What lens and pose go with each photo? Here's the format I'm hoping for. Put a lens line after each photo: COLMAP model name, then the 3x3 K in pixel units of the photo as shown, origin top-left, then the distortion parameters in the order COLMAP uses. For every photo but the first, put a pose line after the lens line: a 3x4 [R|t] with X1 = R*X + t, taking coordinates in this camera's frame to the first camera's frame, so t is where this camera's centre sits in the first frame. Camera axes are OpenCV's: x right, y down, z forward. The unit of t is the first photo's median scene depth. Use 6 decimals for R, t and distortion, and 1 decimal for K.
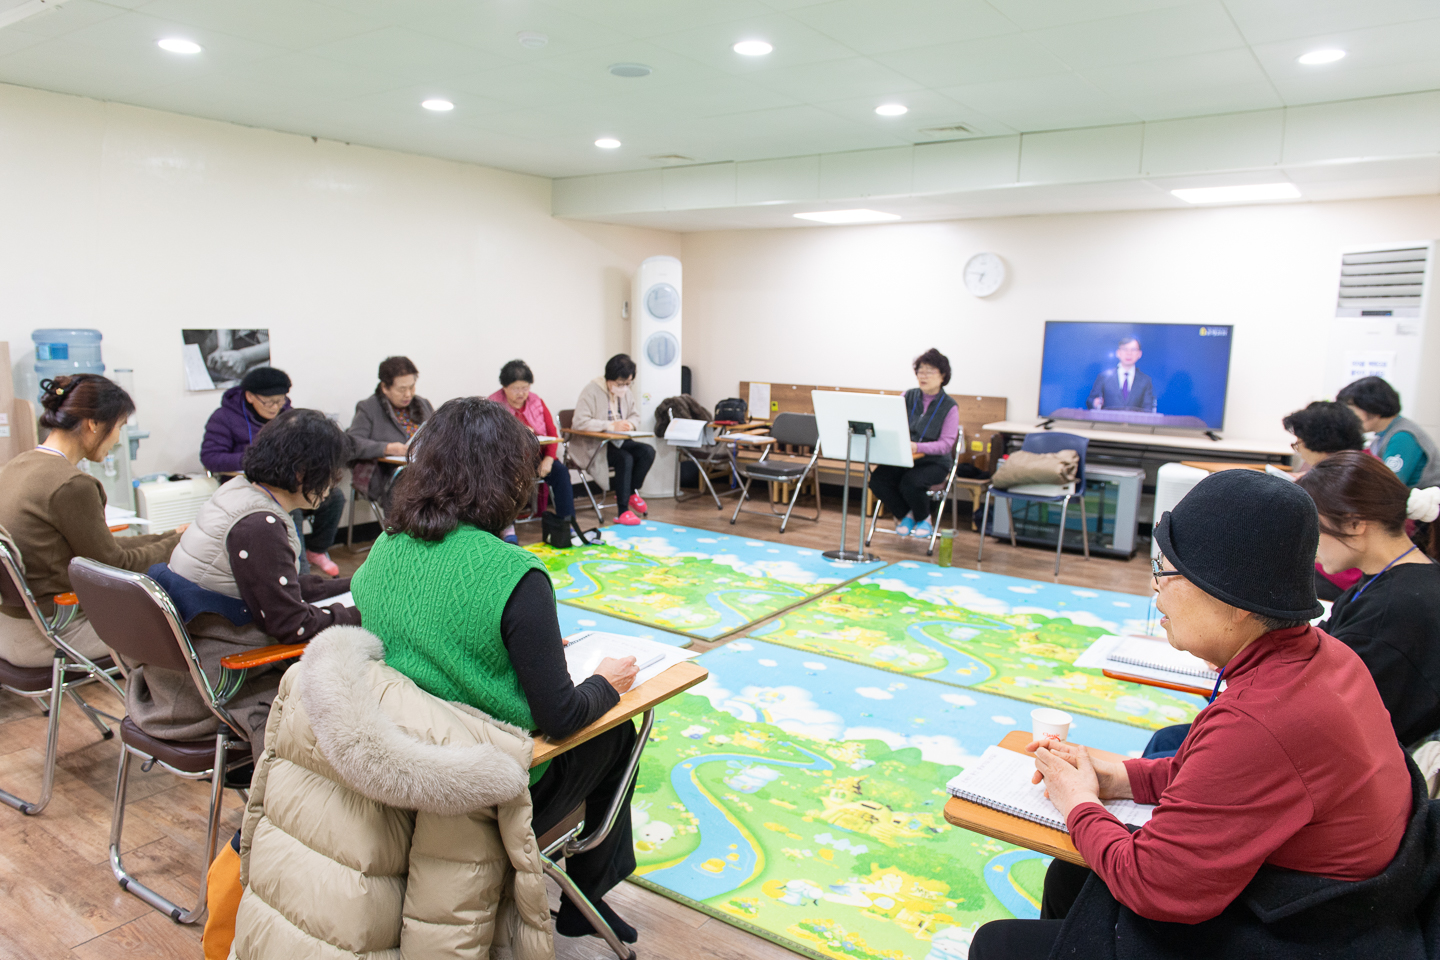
lens RADIAL K [[966.9, 0, 721.9], [0, 966.9, 469.7], [0, 0, 1]] dist [-0.003385, -0.008210]
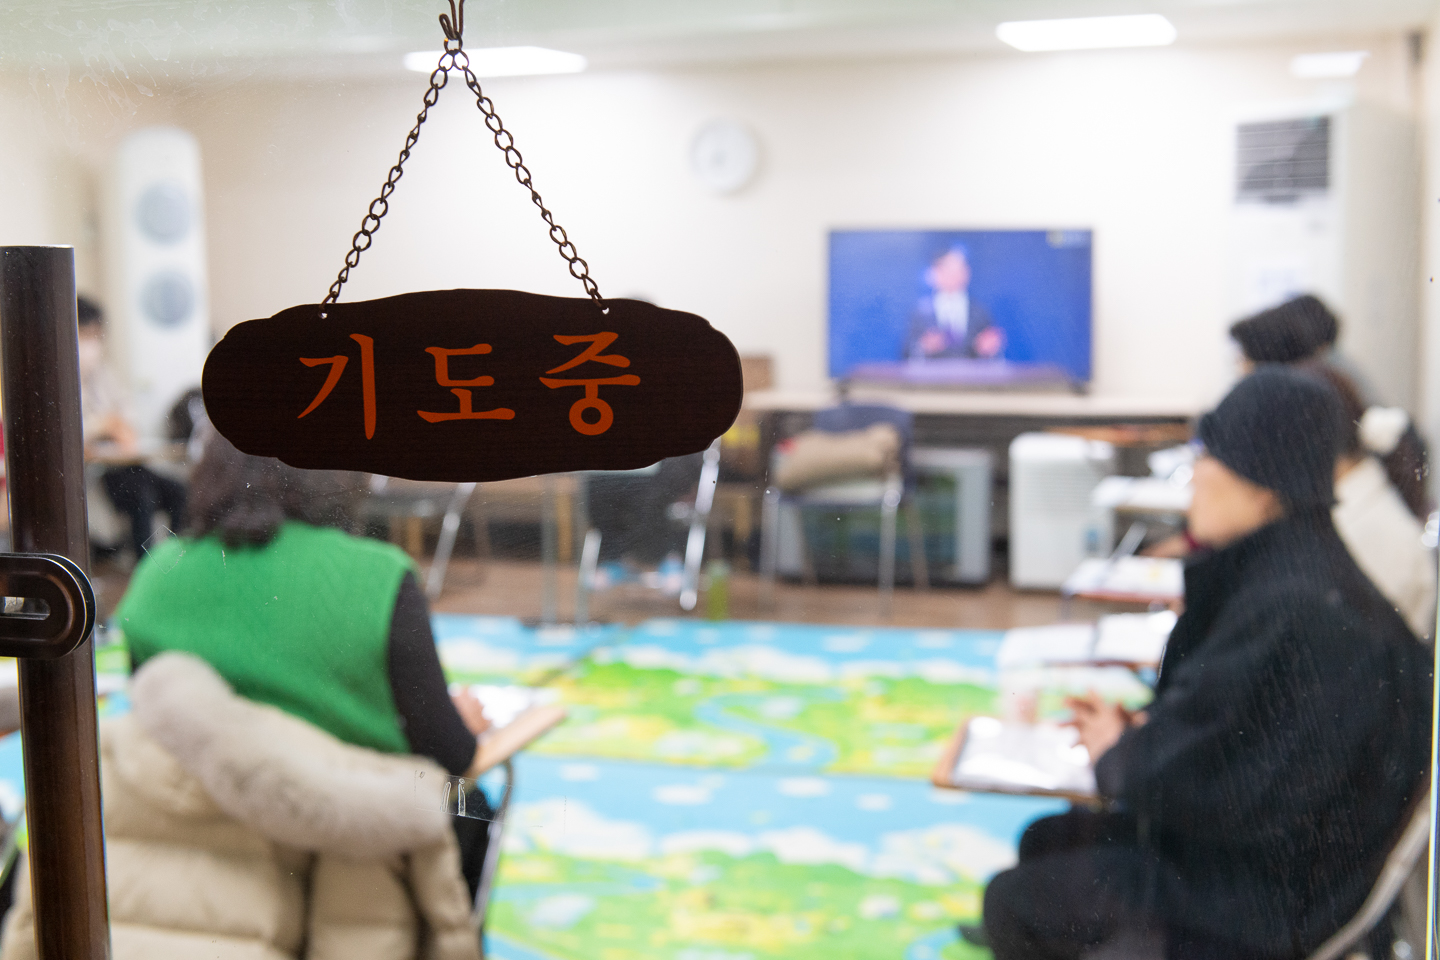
lens RADIAL K [[2015.4, 0, 717.7], [0, 2015.4, 472.4], [0, 0, 1]] dist [-0.061322, 0.000000]
pose [[0.946804, -0.067152, 0.314727, -0.173227], [0.077602, 0.996768, -0.020777, 0.029893], [-0.312315, 0.044096, 0.948955, -0.238129]]
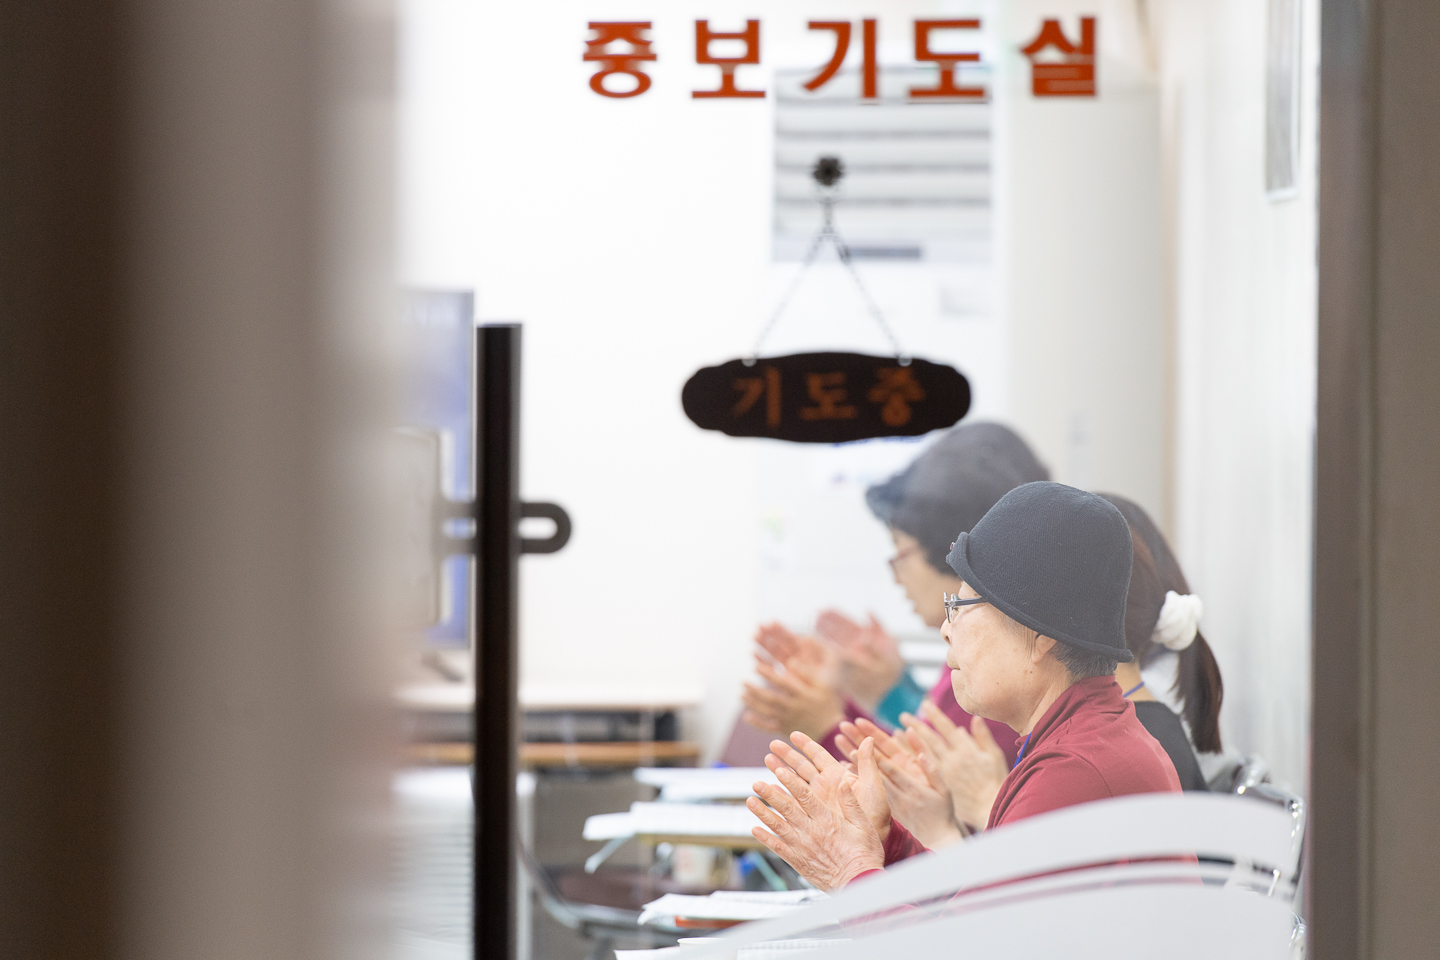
lens RADIAL K [[7873.5, 0, 719.6], [0, 7873.5, 479.7], [0, 0, 1]] dist [0.630459, 0.000000]
pose [[0.811399, -0.024352, 0.583985, -1.049412], [0.091337, 0.992140, -0.085534, 0.160547], [-0.577312, 0.122742, 0.807246, -1.264262]]
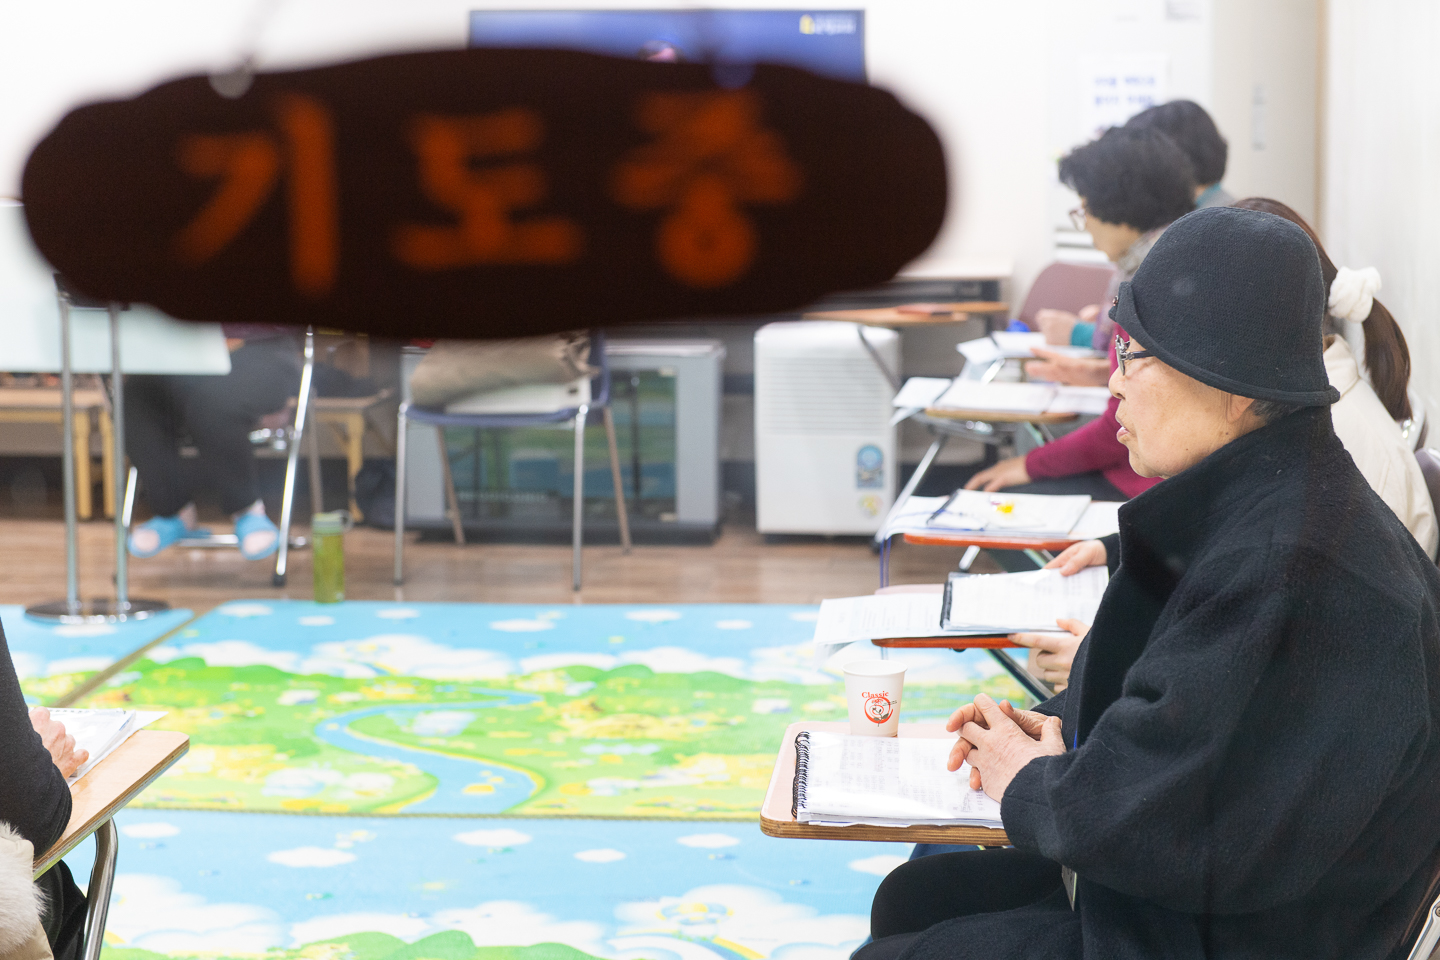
lens RADIAL K [[2904.0, 0, 721.3], [0, 2904.0, 481.4], [0, 0, 1]] dist [0.098123, 0.000000]
pose [[0.880230, -0.097560, 0.464411, -0.203099], [0.095070, 0.995053, 0.028841, 0.028359], [-0.464927, 0.018765, 0.885150, -0.197041]]
